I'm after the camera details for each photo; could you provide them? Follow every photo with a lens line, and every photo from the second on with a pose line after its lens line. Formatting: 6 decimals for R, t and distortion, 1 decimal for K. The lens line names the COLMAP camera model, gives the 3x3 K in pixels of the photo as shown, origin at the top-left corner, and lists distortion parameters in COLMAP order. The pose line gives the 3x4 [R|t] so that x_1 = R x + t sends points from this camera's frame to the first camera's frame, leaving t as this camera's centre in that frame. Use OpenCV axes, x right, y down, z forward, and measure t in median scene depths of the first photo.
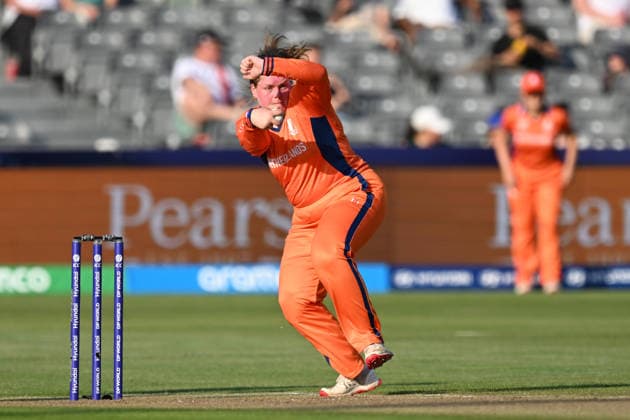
lens RADIAL K [[4278.1, 0, 316.4], [0, 4278.1, 210.3], [0, 0, 1]] dist [0.640418, 10.444682]
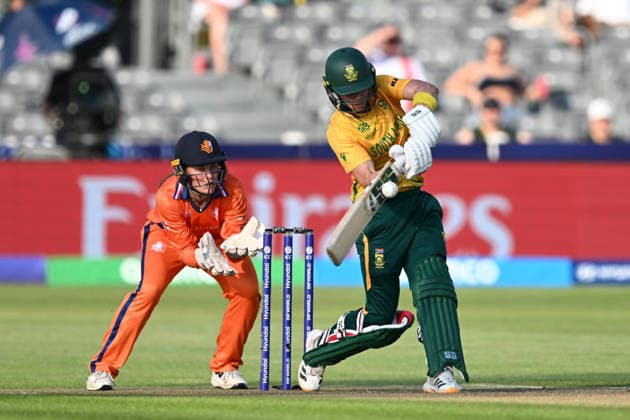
lens RADIAL K [[4278.1, 0, 316.4], [0, 4278.1, 210.3], [0, 0, 1]] dist [0.640418, 10.444682]
pose [[0.997988, 0.007517, 0.062959, -0.108029], [-0.007528, 0.999972, -0.000060, 0.001778], [-0.062957, -0.000414, 0.998016, -0.008442]]
